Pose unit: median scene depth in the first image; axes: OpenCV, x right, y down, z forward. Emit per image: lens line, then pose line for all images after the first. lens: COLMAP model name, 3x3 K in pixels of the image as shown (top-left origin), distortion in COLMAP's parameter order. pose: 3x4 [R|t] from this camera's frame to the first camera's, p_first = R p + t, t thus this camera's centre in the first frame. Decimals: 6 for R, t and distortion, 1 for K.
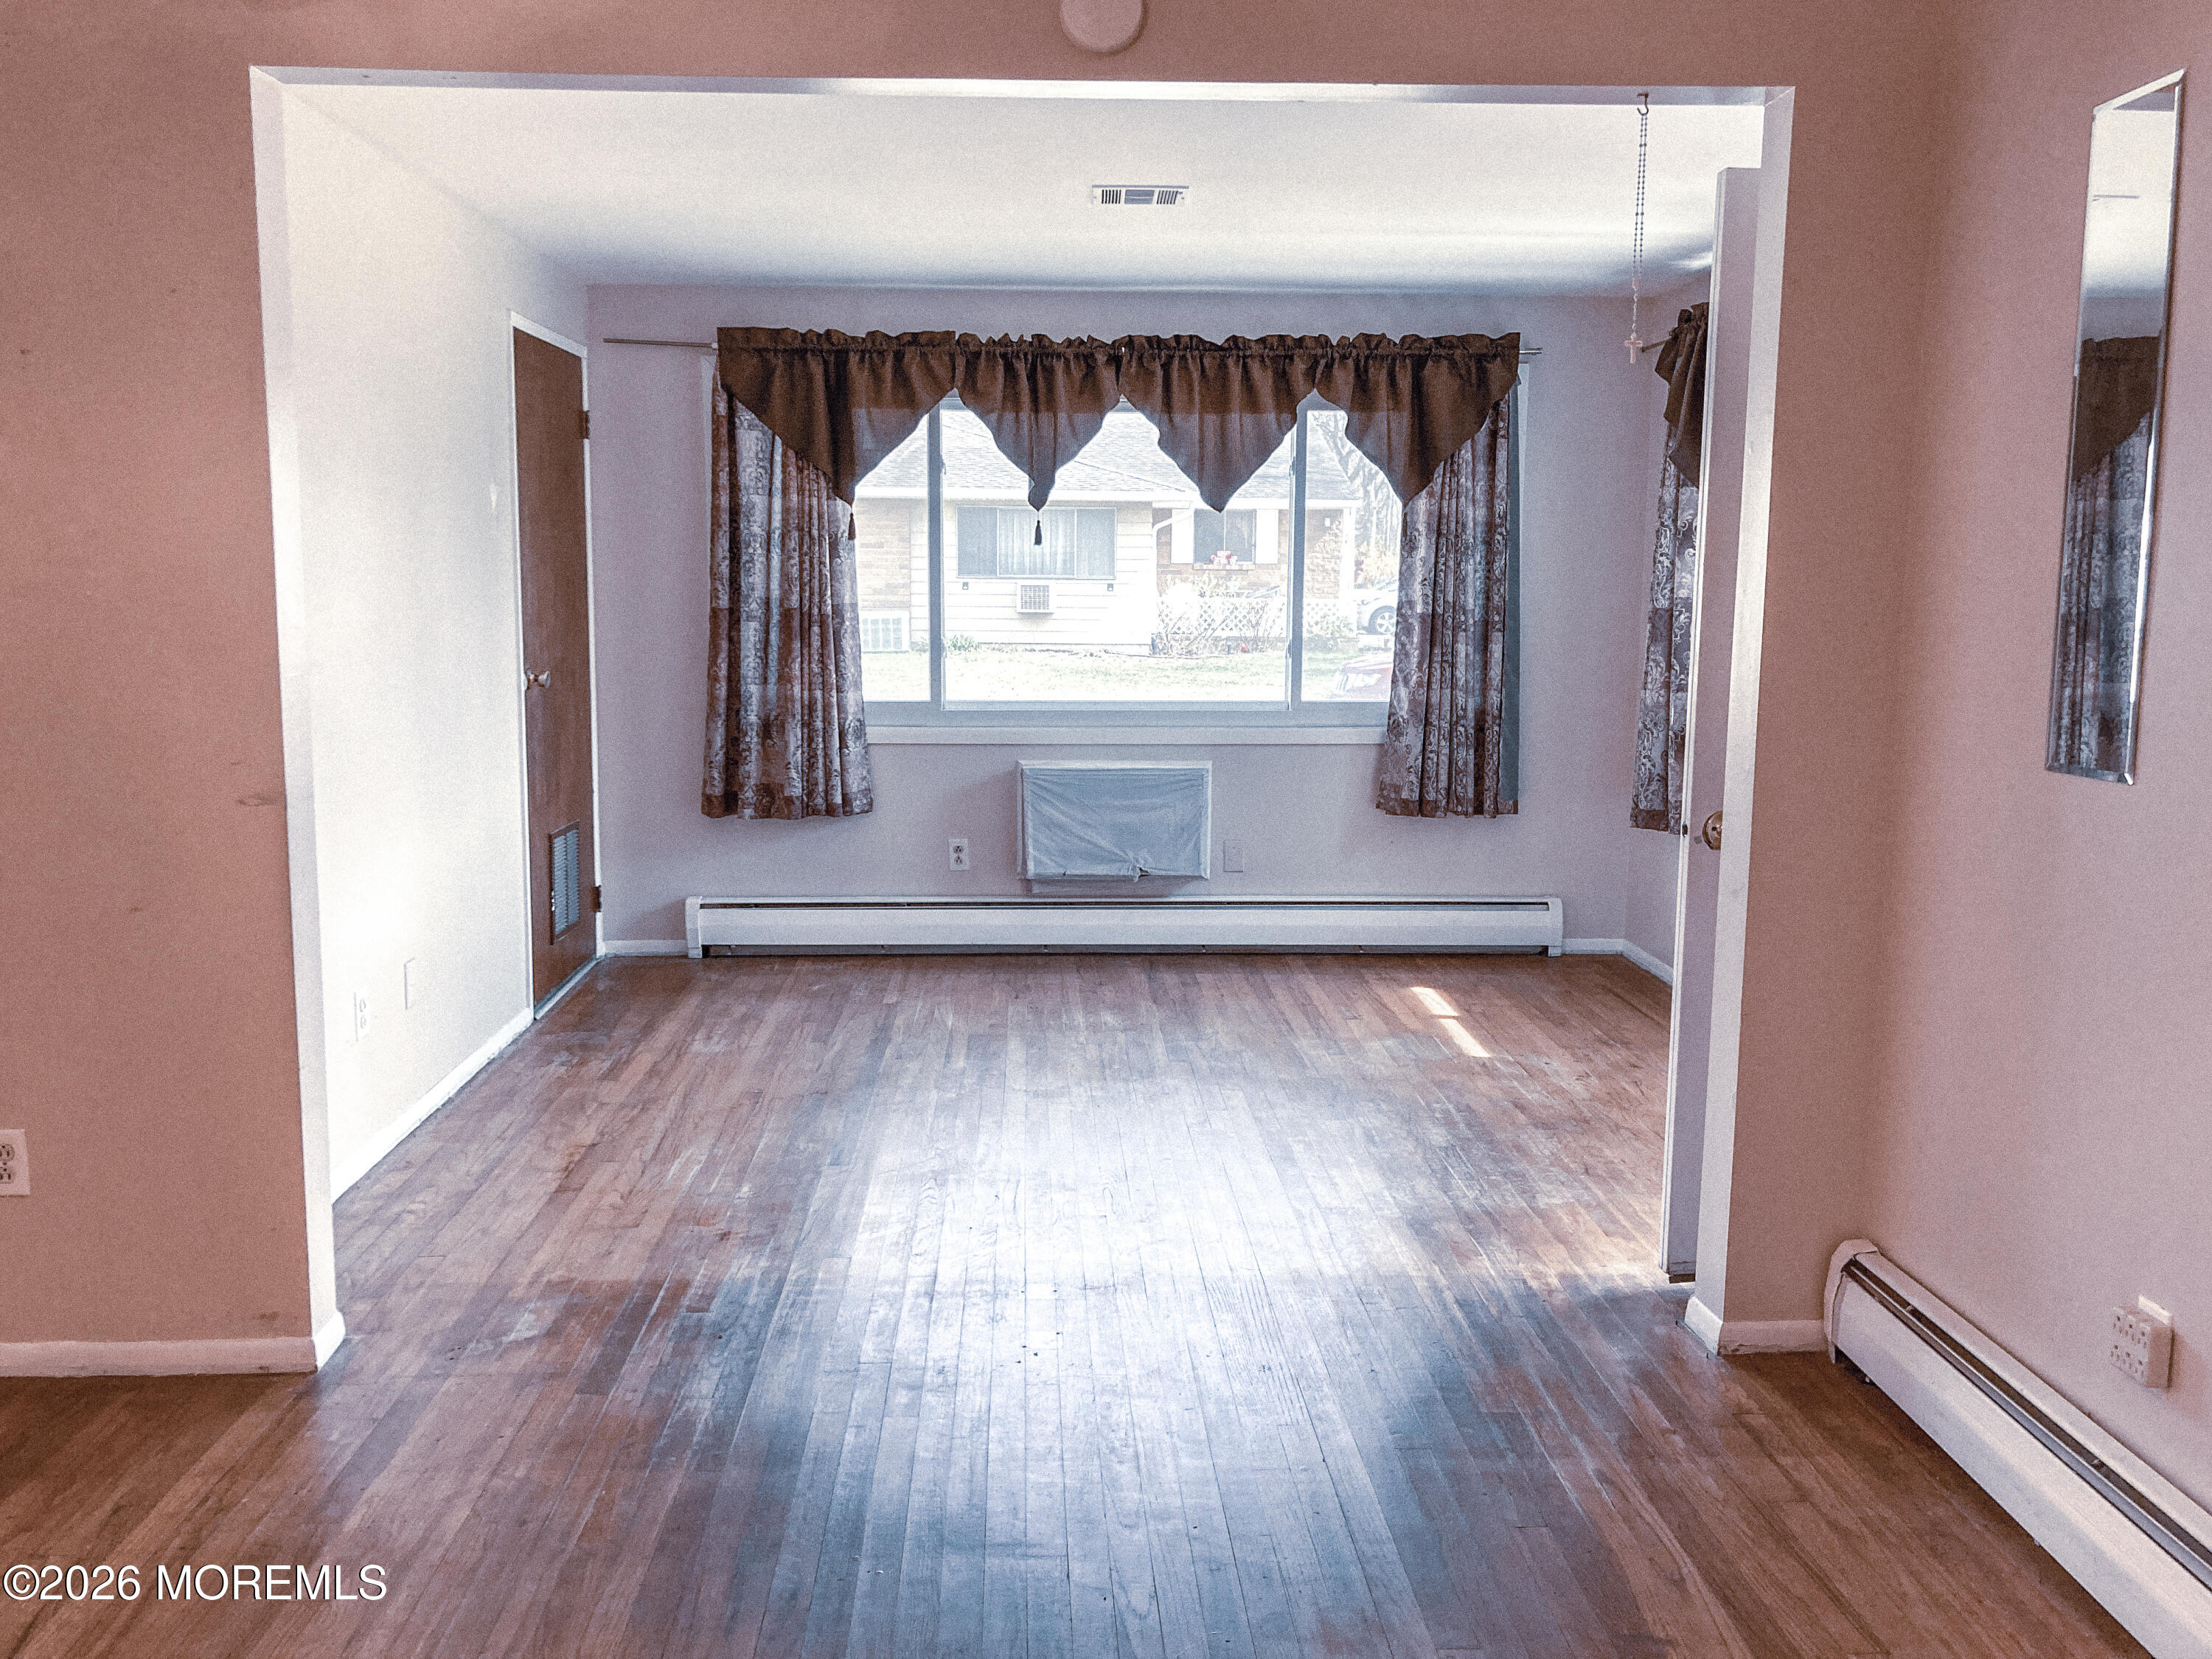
lens RADIAL K [[1801.9, 0, 1082.7], [0, 1801.9, 825.2], [0, 0, 1]] dist [0.061586, -0.113031]
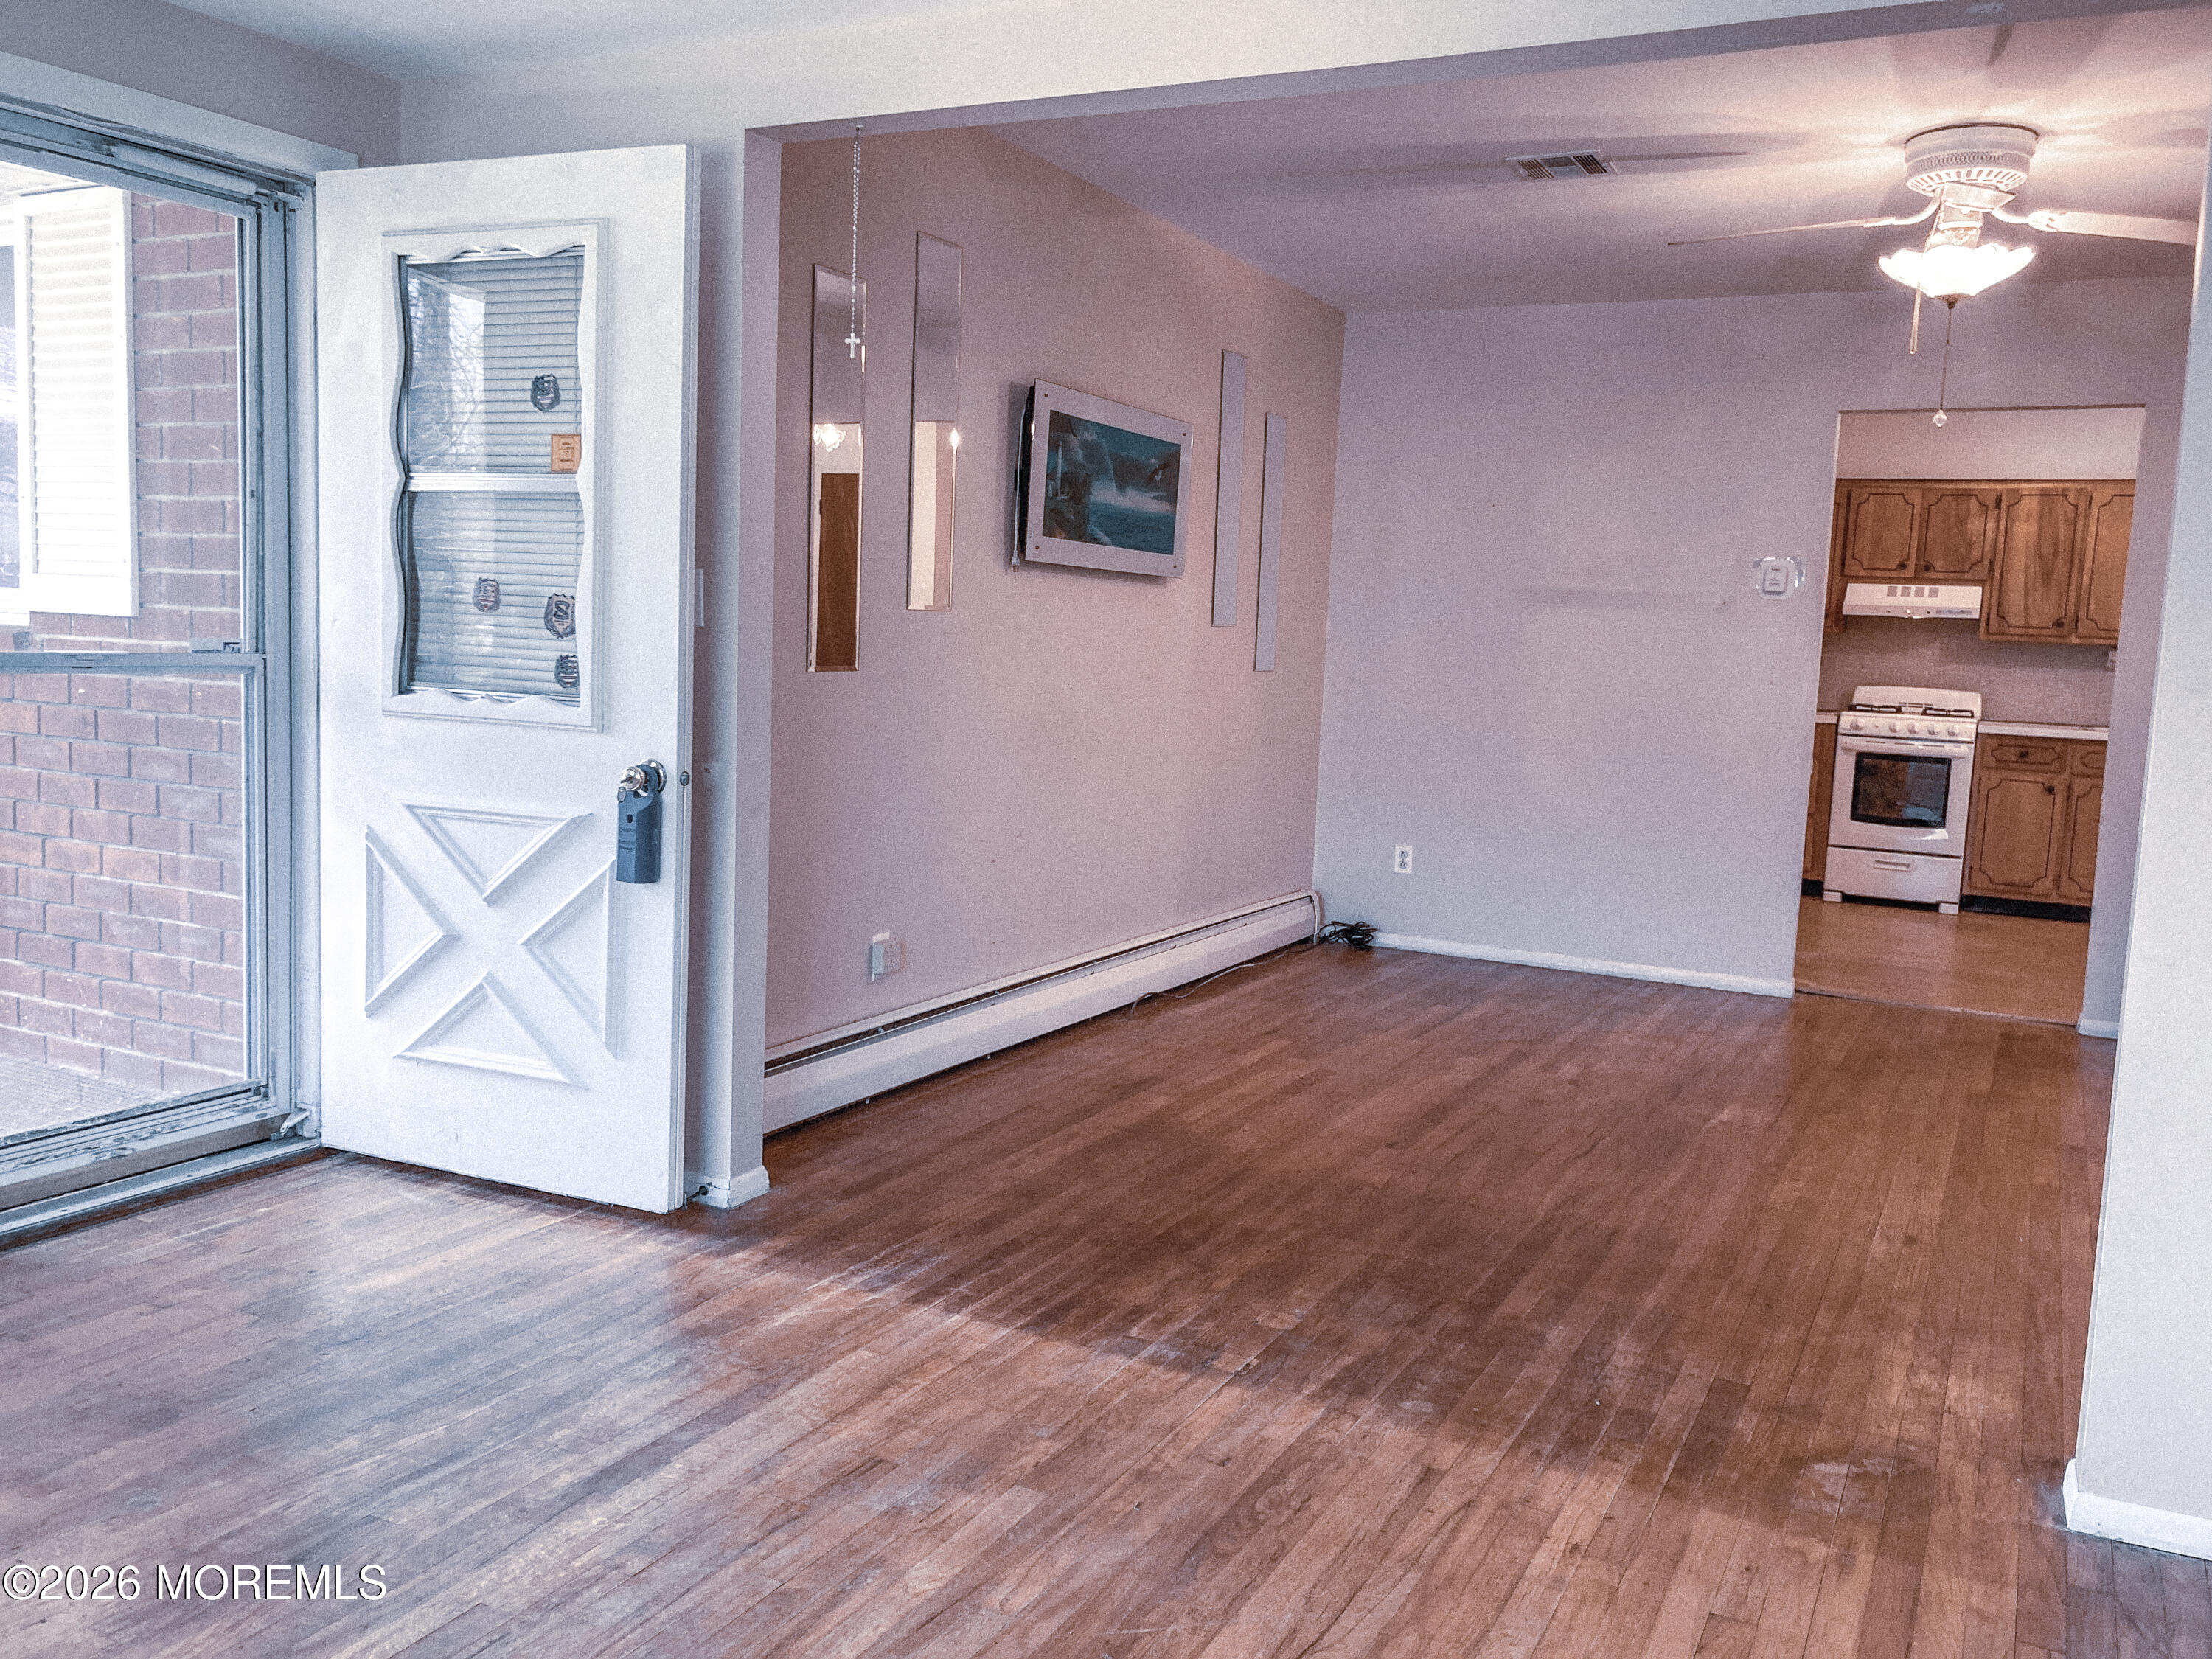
lens RADIAL K [[1846.6, 0, 1109.7], [0, 1846.6, 816.1], [0, 0, 1]] dist [0.024831, -0.008505]
pose [[-0.872503, -0.094024, 0.479477, -0.416072], [0.019498, 0.973828, 0.226446, -0.225736], [-0.488219, 0.206924, -0.847835, 1.900830]]
